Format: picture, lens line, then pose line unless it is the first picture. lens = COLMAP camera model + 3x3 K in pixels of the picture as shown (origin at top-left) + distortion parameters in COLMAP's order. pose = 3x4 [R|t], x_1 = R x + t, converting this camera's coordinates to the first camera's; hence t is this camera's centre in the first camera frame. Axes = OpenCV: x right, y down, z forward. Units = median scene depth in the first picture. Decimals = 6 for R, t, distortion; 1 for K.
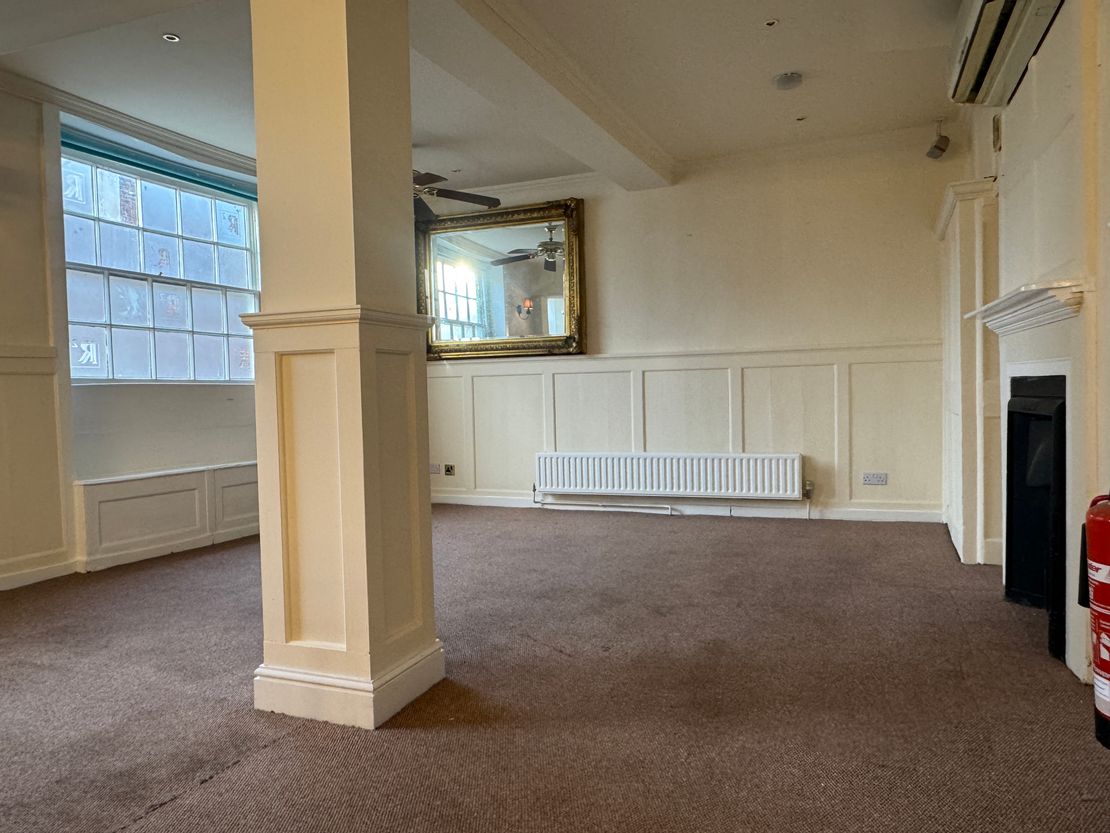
lens RADIAL K [[769.0, 0, 555.0], [0, 769.0, 416.5], [0, 0, 1]] dist [-0.008527, -0.003150]
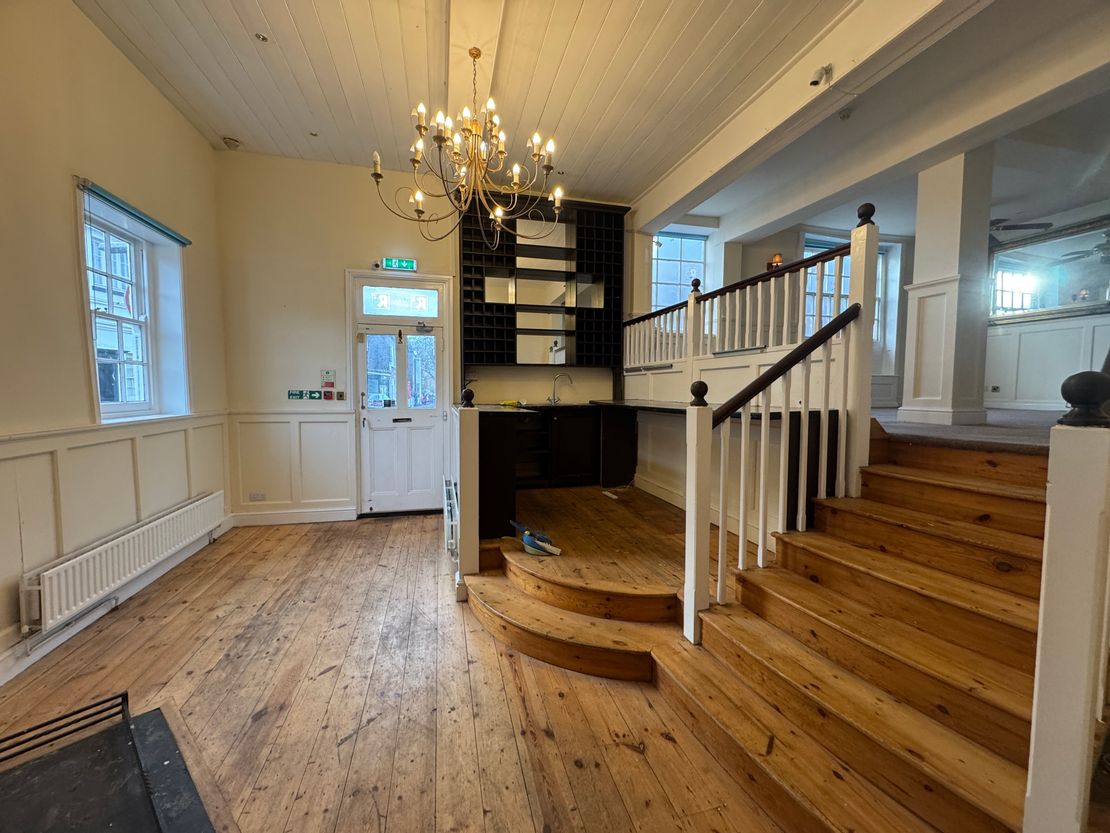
lens RADIAL K [[443.9, 0, 555.0], [0, 443.9, 416.5], [0, 0, 1]] dist [0.000492, 0.000139]
pose [[0.604794, 0.074917, -0.792851, 0.066395], [-0.048618, 0.997182, 0.057138, 0.131168], [0.794897, 0.003990, 0.606732, -0.435020]]
